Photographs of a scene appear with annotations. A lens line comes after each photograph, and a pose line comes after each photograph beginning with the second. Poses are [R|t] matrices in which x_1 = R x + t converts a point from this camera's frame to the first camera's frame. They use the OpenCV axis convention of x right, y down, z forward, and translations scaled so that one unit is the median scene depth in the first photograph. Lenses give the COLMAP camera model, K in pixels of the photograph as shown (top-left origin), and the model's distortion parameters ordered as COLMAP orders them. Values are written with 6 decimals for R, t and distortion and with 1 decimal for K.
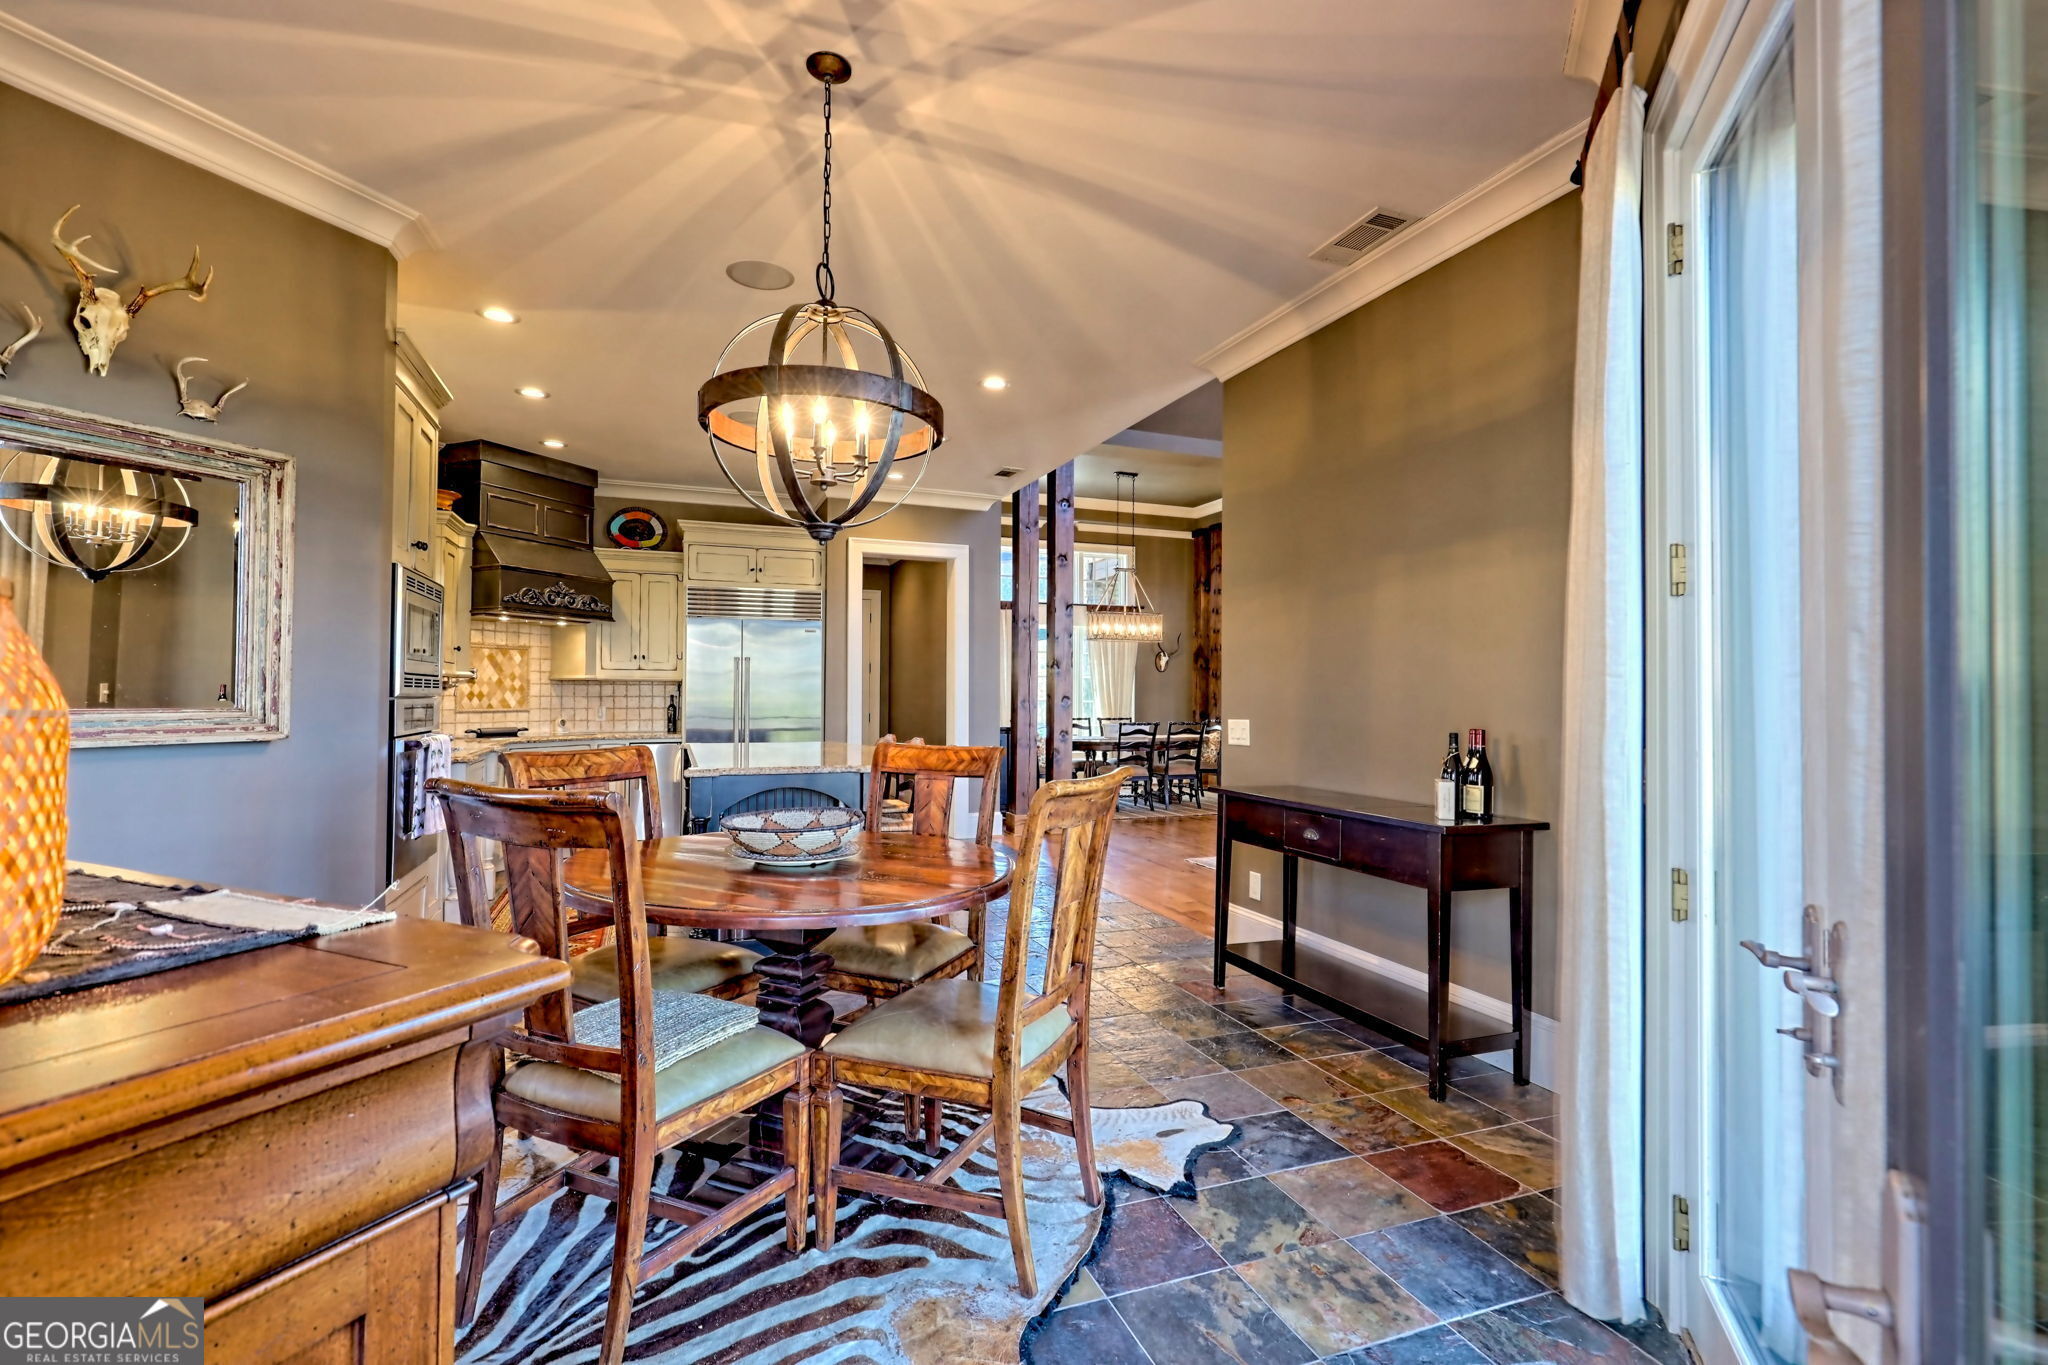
lens RADIAL K [[945.6, 0, 1024.0], [0, 945.6, 682.5], [0, 0, 1]] dist [-0.001700, -0.000226]
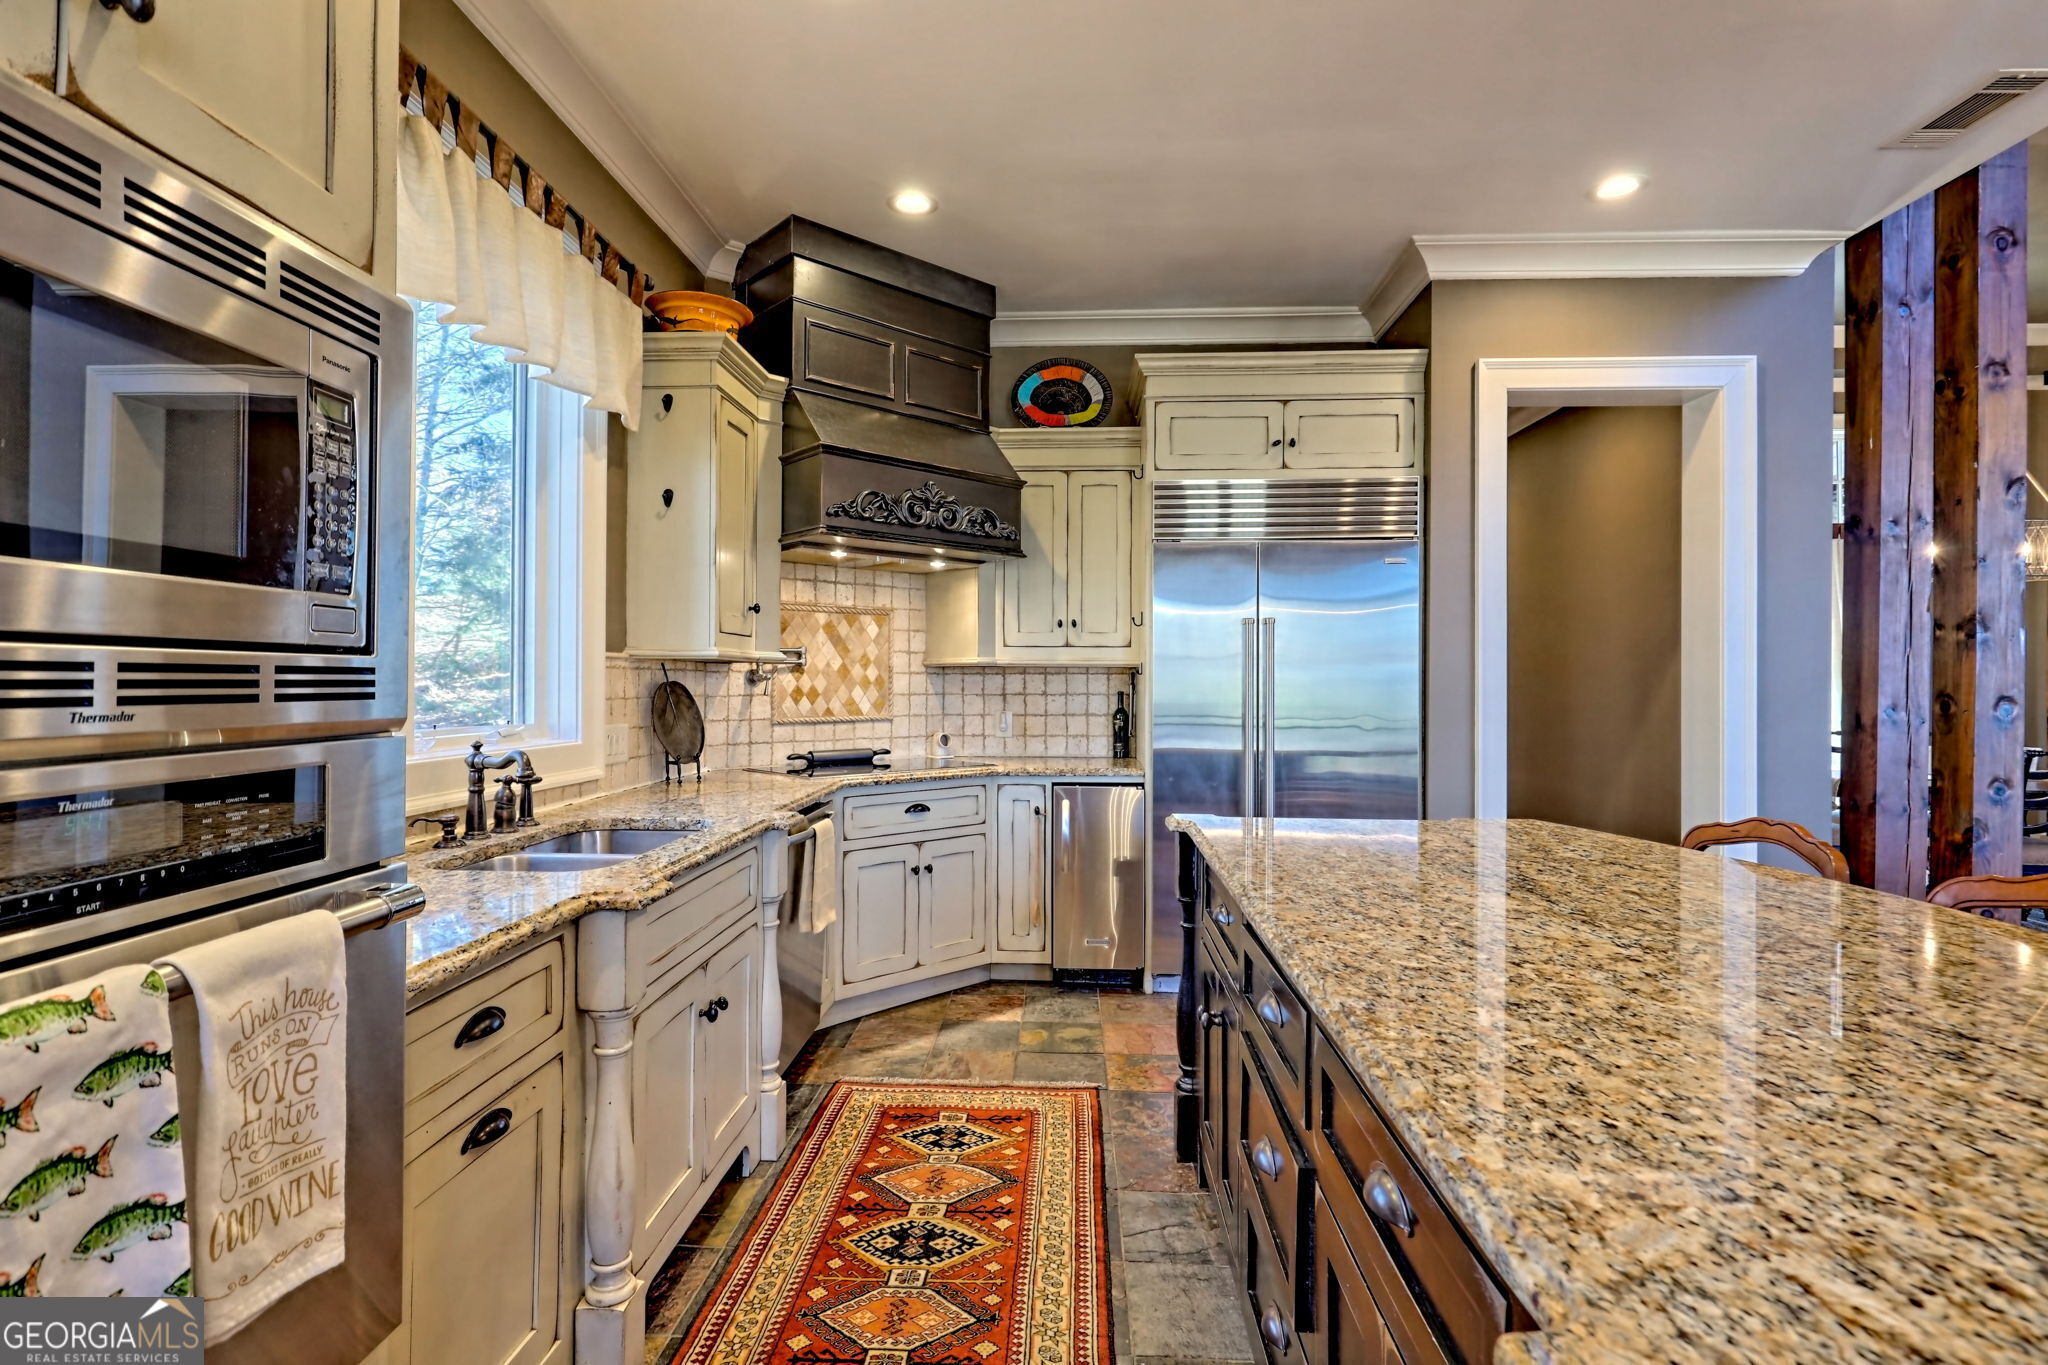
lens RADIAL K [[955.3, 0, 1012.1], [0, 955.3, 688.6], [0, 0, 1]] dist [-0.000657, -0.000549]
pose [[0.910891, 0.001545, -0.412643, -0.210489], [0.006878, 0.999797, 0.018926, 0.000209], [0.412589, -0.020078, 0.910696, 0.488931]]
